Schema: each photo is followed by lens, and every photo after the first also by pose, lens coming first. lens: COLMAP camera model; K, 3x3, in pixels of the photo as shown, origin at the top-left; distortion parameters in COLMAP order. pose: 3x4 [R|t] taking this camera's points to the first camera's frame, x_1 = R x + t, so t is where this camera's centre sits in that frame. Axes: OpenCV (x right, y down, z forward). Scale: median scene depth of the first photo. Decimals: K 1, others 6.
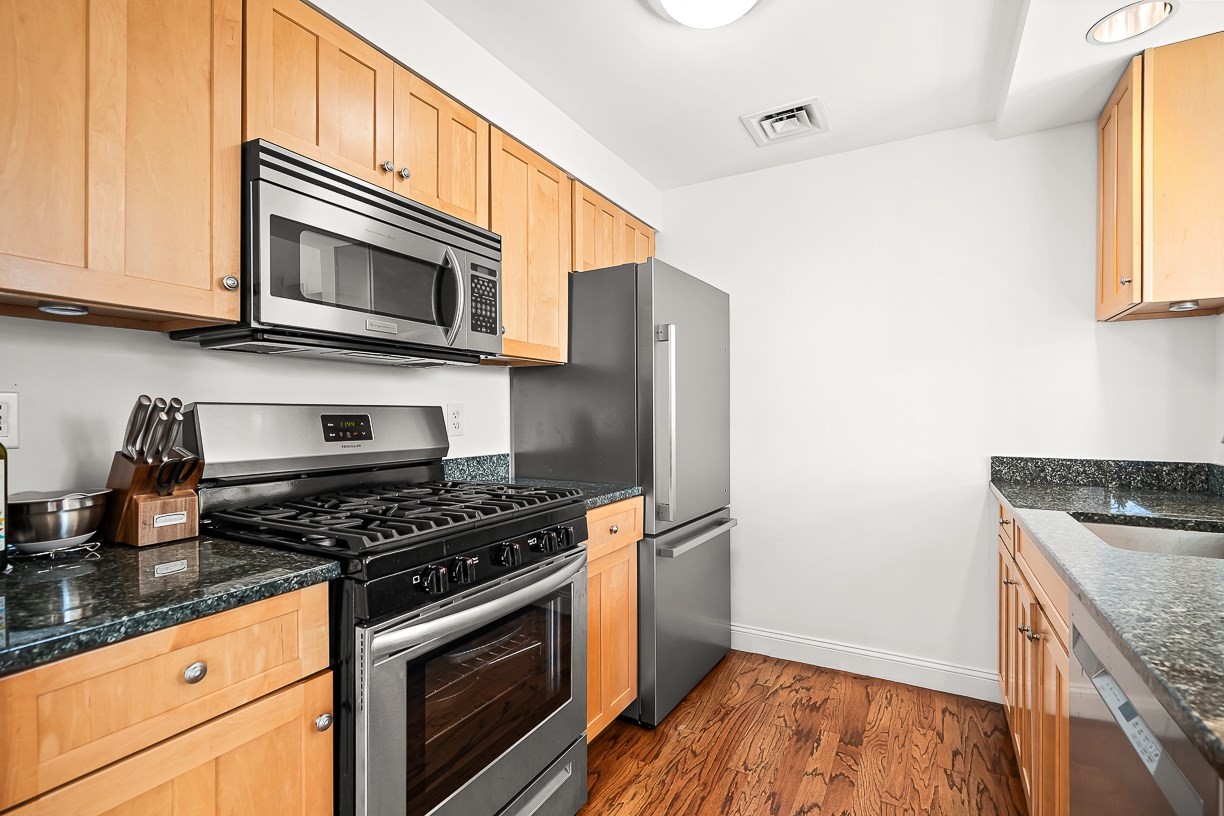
lens RADIAL K [[579.3, 0, 607.4], [0, 579.3, 394.2], [0, 0, 1]] dist [-0.002923, 0.000396]
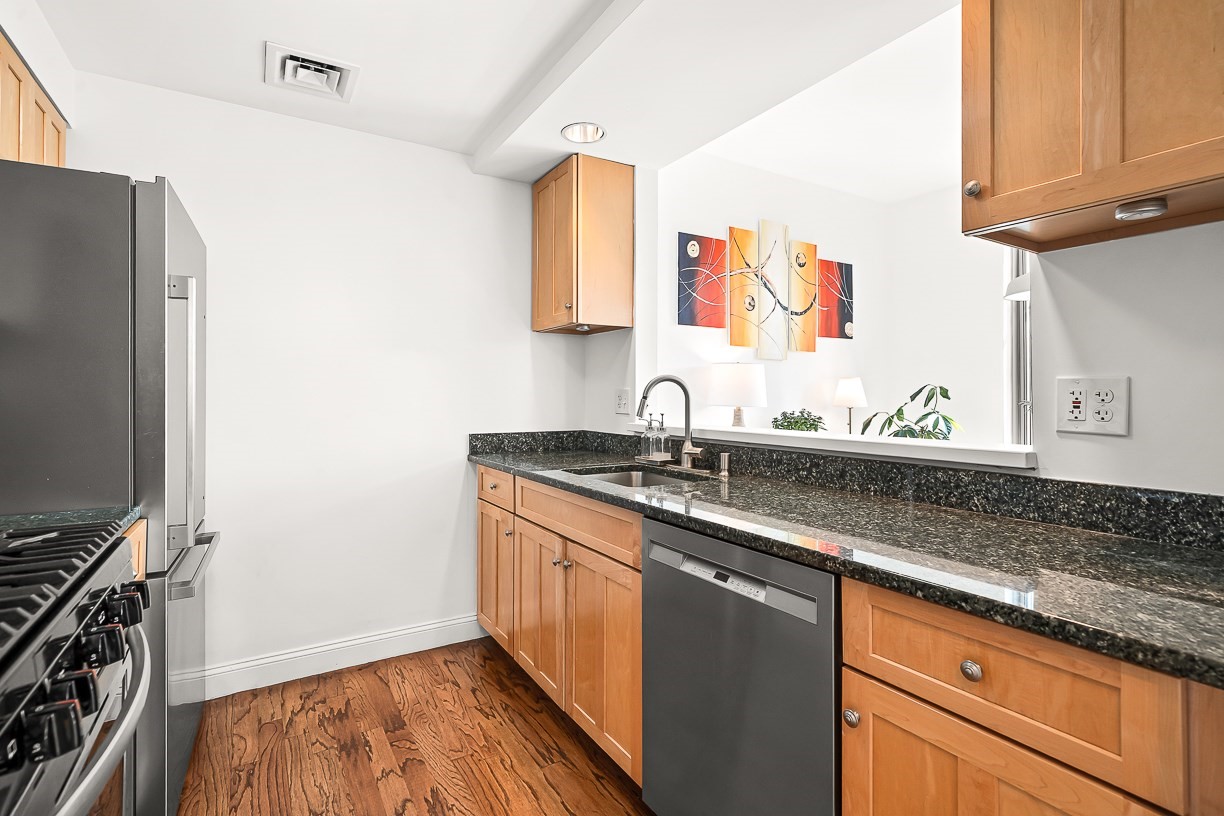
lens RADIAL K [[579.3, 0, 619.8], [0, 579.3, 369.8], [0, 0, 1]] dist [-0.002923, 0.000396]
pose [[0.471157, 0.041088, 0.881092, -0.316149], [-0.027830, 0.999110, -0.031710, 0.004775], [-0.881610, -0.009580, 0.471881, 0.201693]]
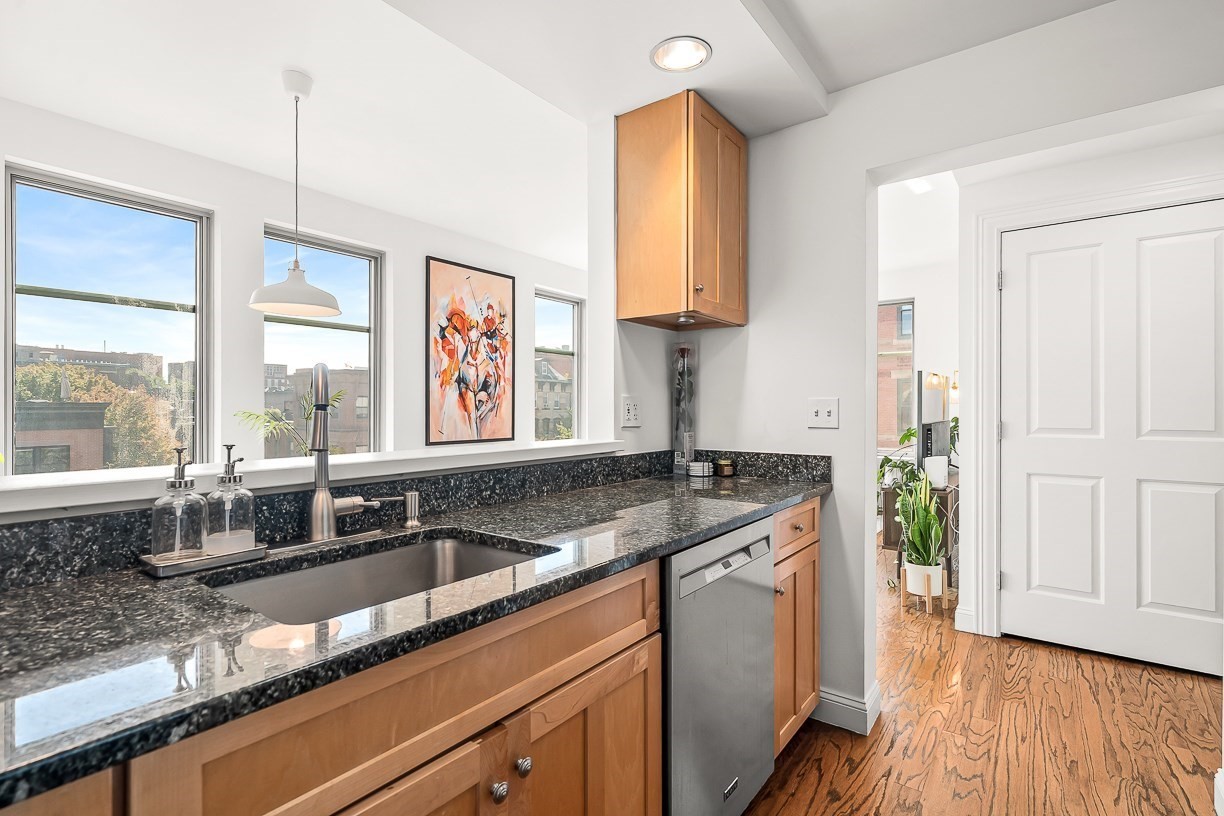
lens RADIAL K [[579.3, 0, 617.6], [0, 579.3, 407.9], [0, 0, 1]] dist [-0.002923, 0.000396]
pose [[-0.992094, -0.000496, 0.125496, 0.449696], [-0.004090, 0.999589, -0.028382, 0.039047], [-0.125430, -0.028671, -0.991688, 1.286318]]
